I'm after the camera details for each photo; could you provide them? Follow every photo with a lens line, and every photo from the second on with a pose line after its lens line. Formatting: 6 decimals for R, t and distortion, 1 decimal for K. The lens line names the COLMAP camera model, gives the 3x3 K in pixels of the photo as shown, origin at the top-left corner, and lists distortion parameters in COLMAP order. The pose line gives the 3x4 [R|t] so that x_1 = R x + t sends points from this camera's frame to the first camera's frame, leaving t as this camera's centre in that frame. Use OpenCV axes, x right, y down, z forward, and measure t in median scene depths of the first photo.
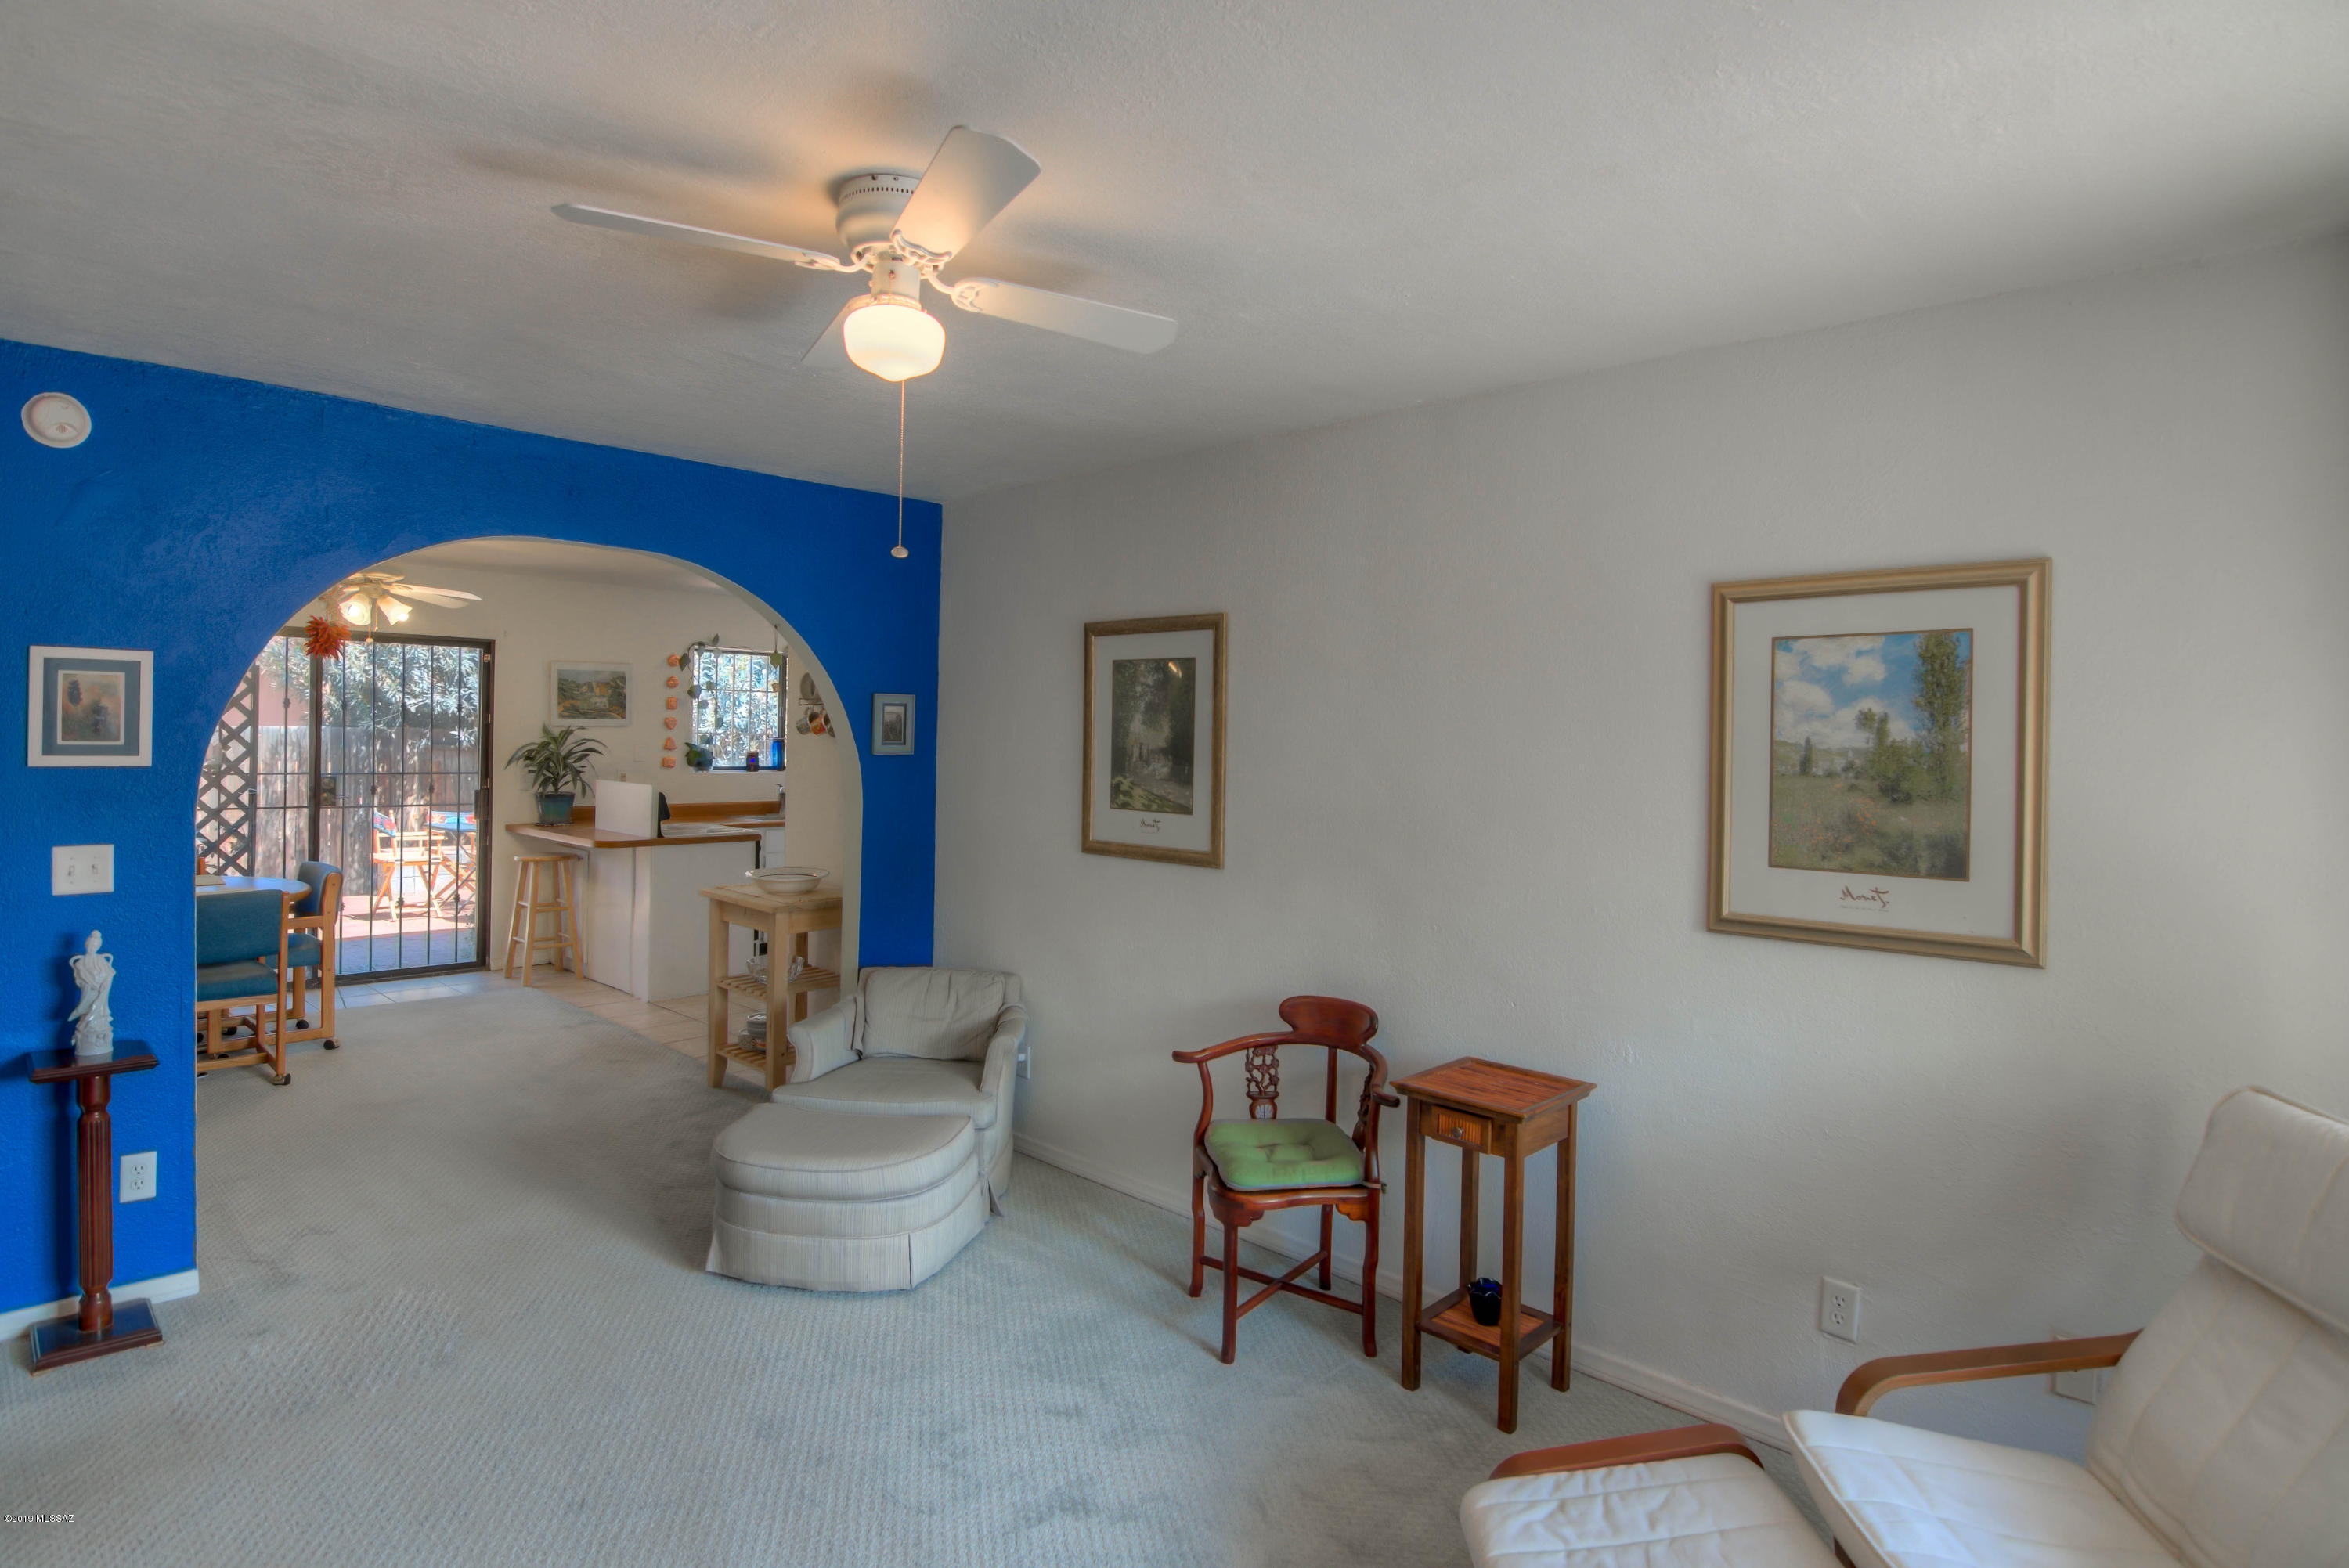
lens RADIAL K [[1254.6, 0, 1121.0], [0, 1254.6, 744.5], [0, 0, 1]] dist [-0.003210, -0.000831]
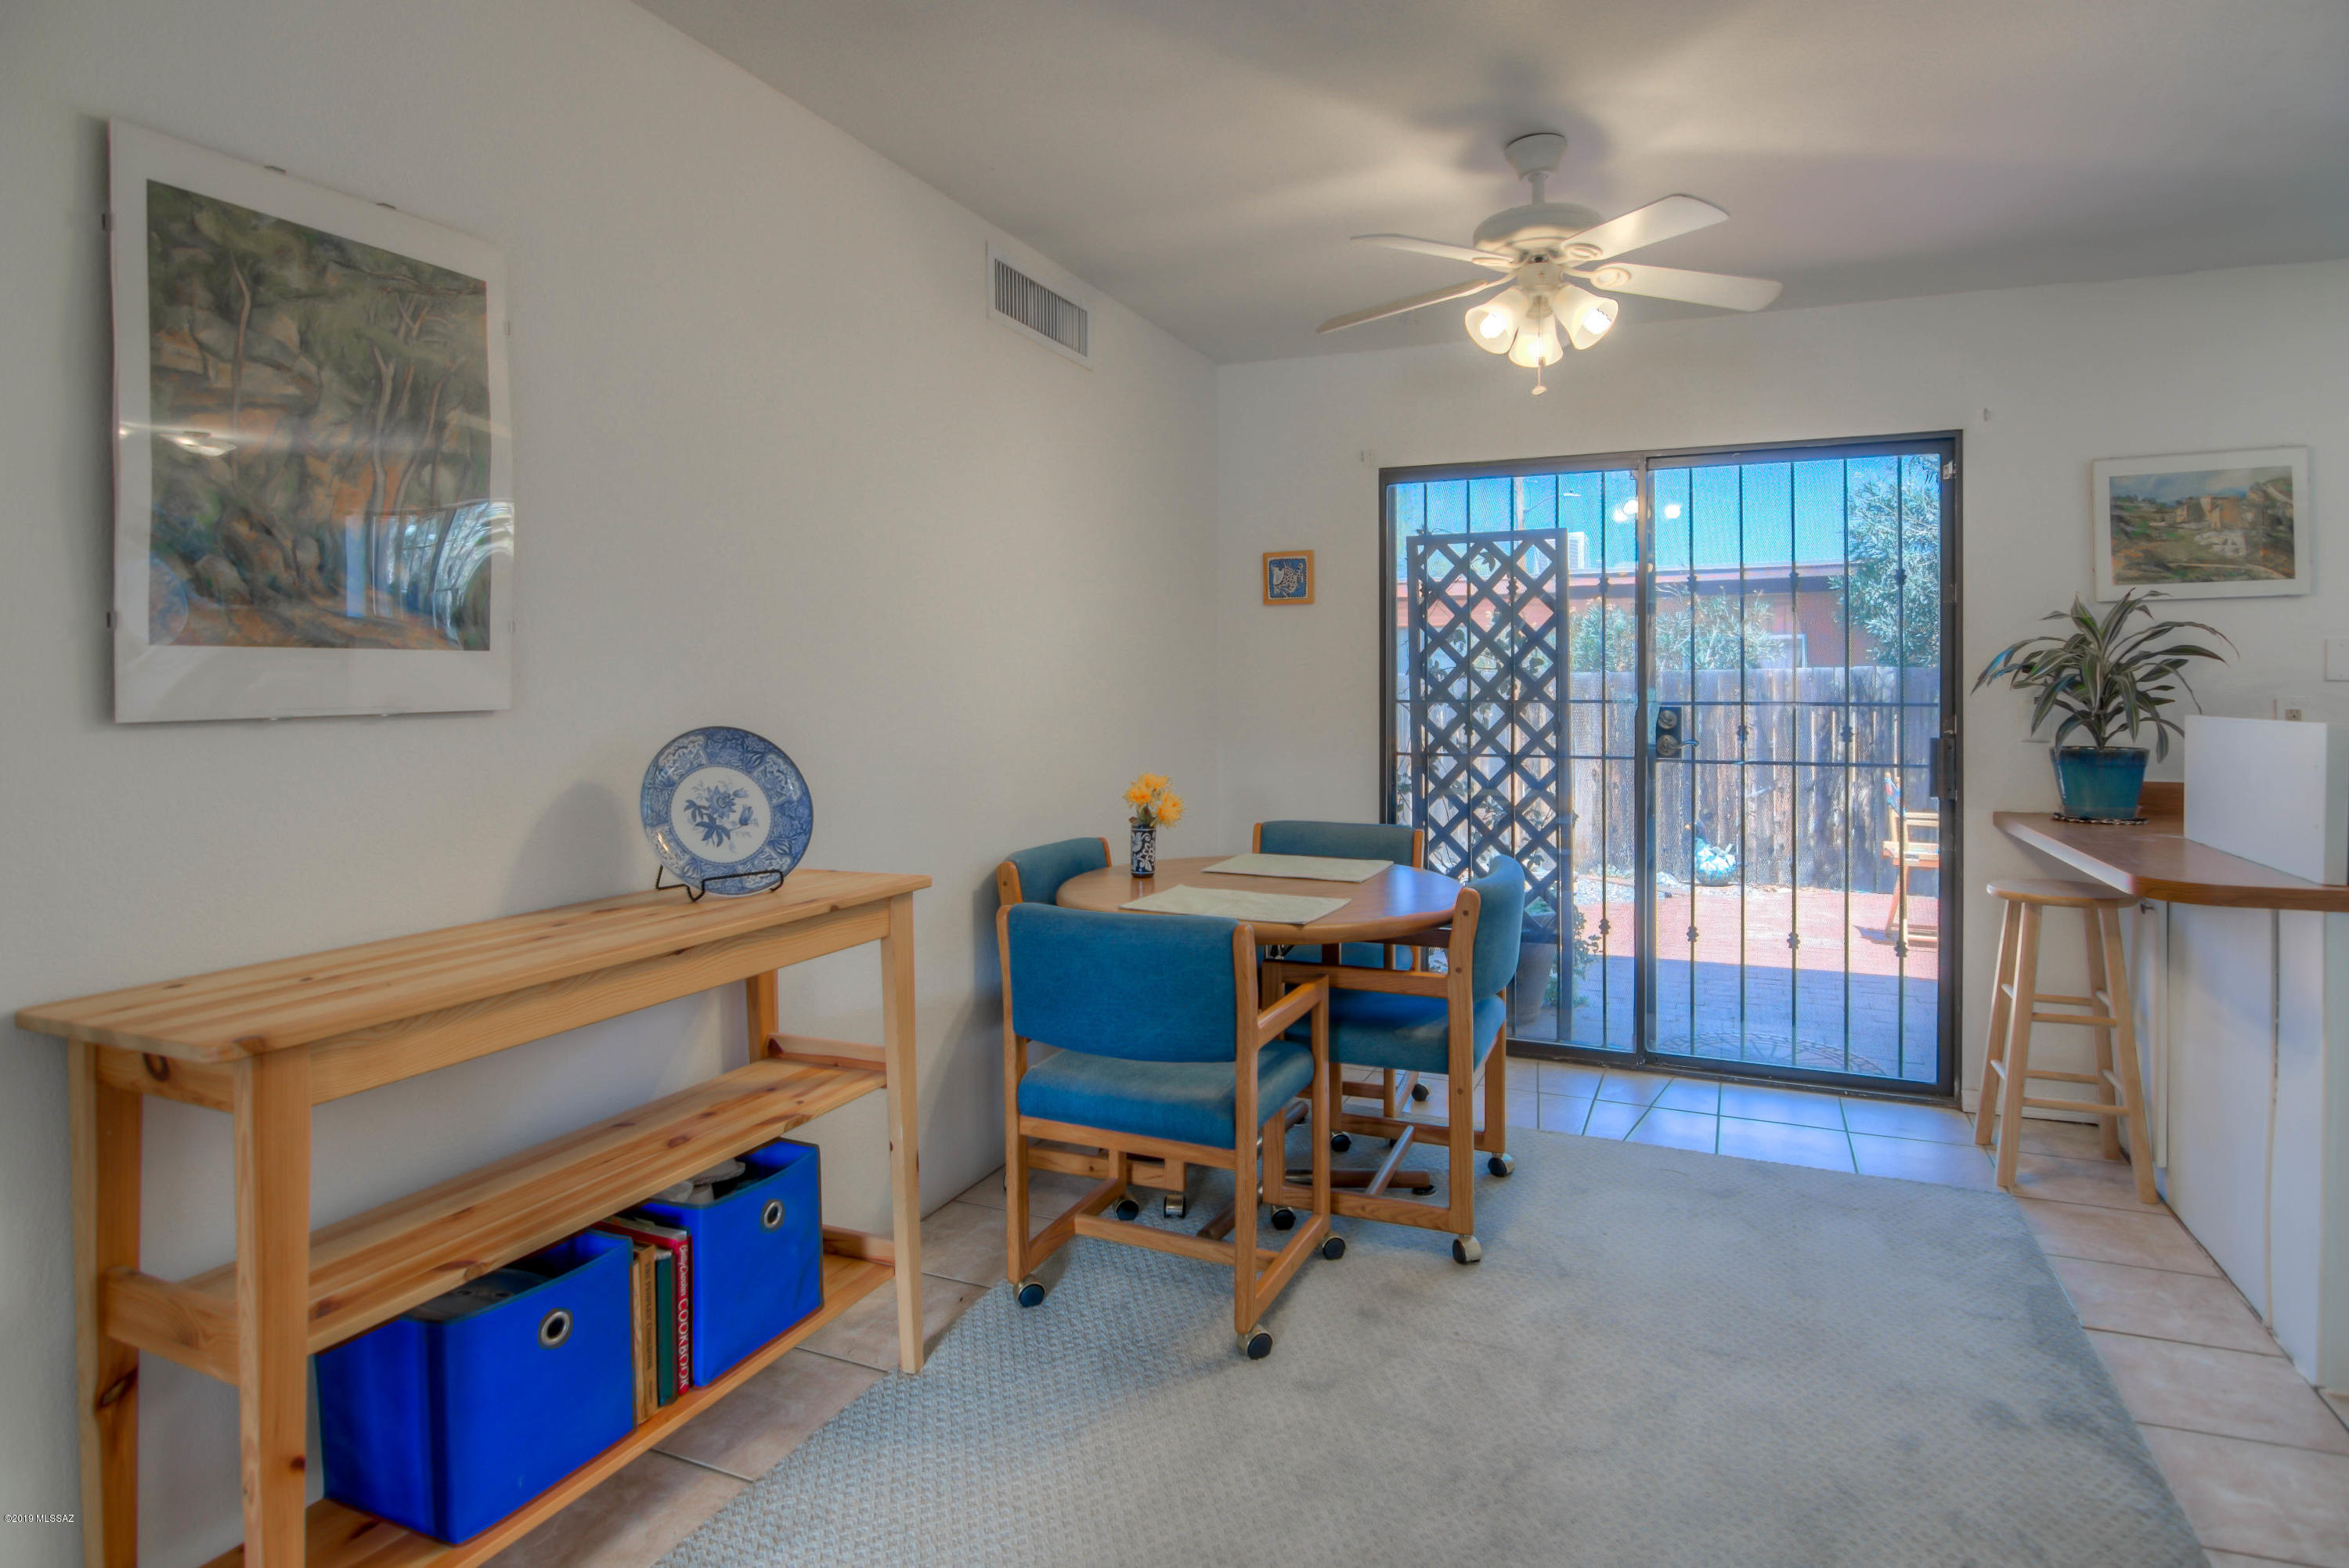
lens RADIAL K [[1236.7, 0, 1198.9], [0, 1236.7, 680.7], [0, 0, 1]] dist [-0.030120, -0.000379]
pose [[0.381961, -0.022982, -0.923893, -0.187178], [-0.004502, 0.999633, -0.026728, 0.029262], [0.924167, 0.014368, 0.381718, 0.578116]]
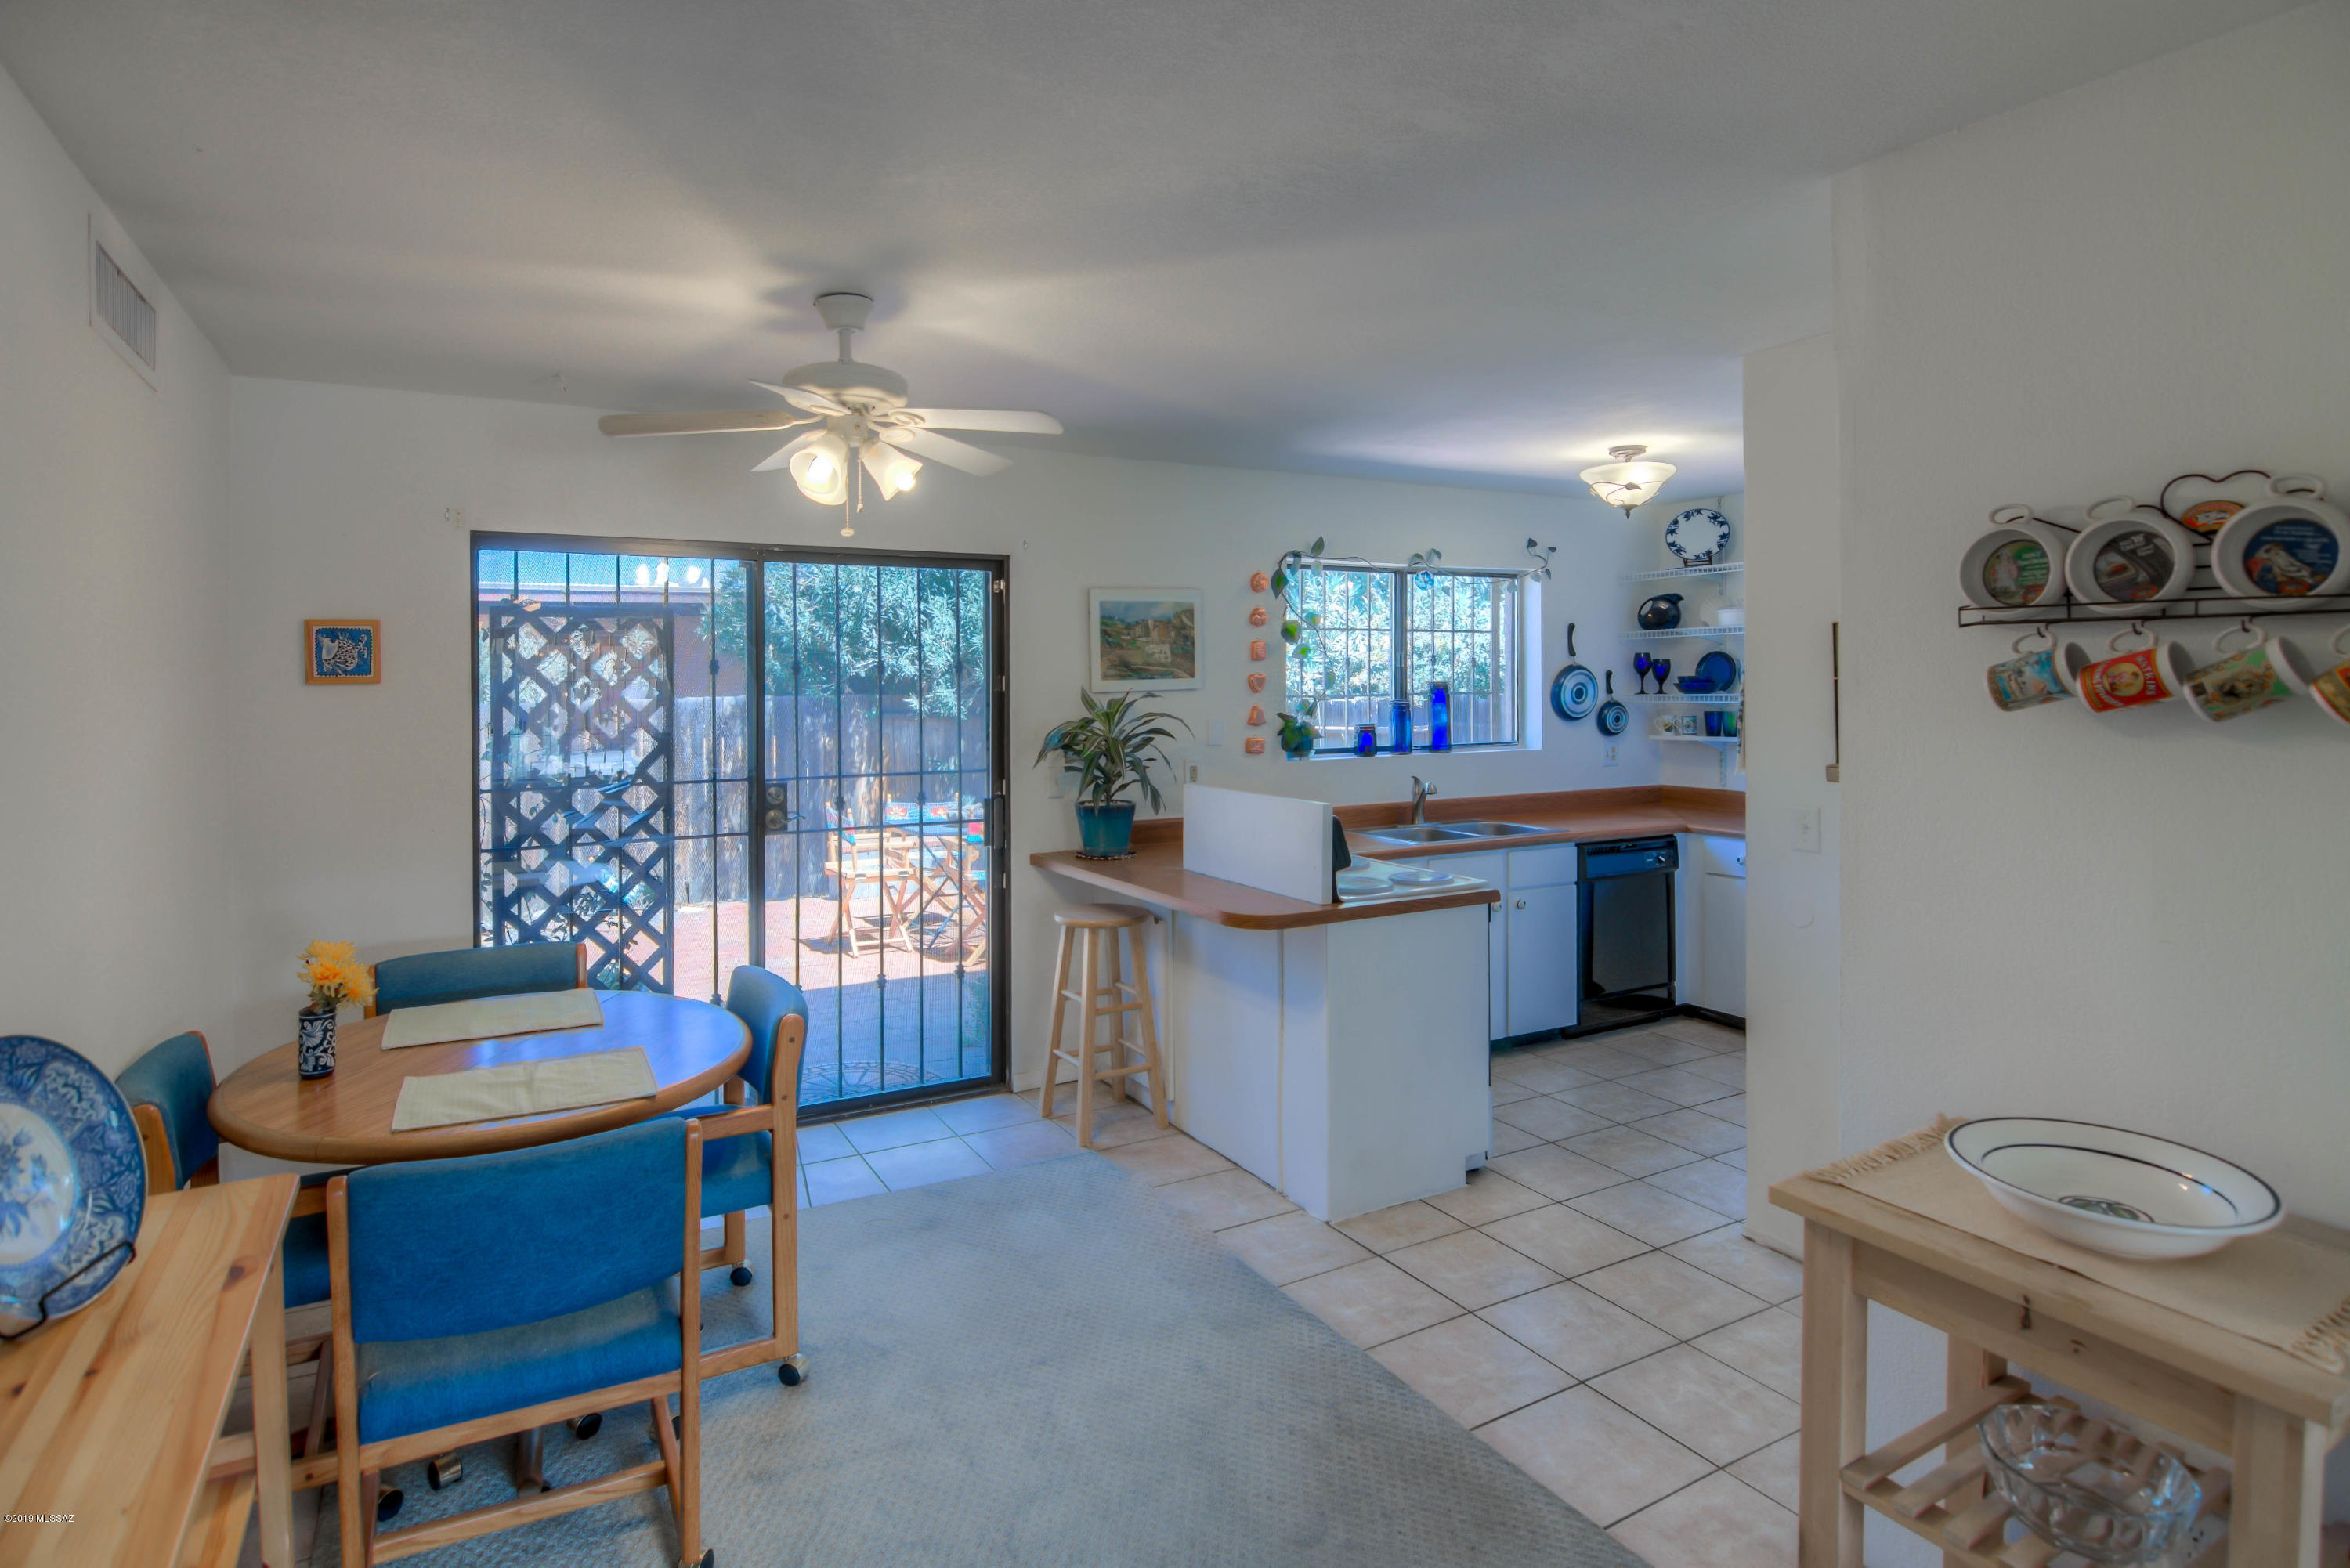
lens RADIAL K [[1231.5, 0, 1125.9], [0, 1231.5, 672.0], [0, 0, 1]] dist [0.000647, -0.000285]
pose [[0.959640, -0.027653, -0.279868, -0.291802], [0.022670, 0.999522, -0.021028, -0.012850], [0.280316, 0.013835, 0.959808, 0.459141]]
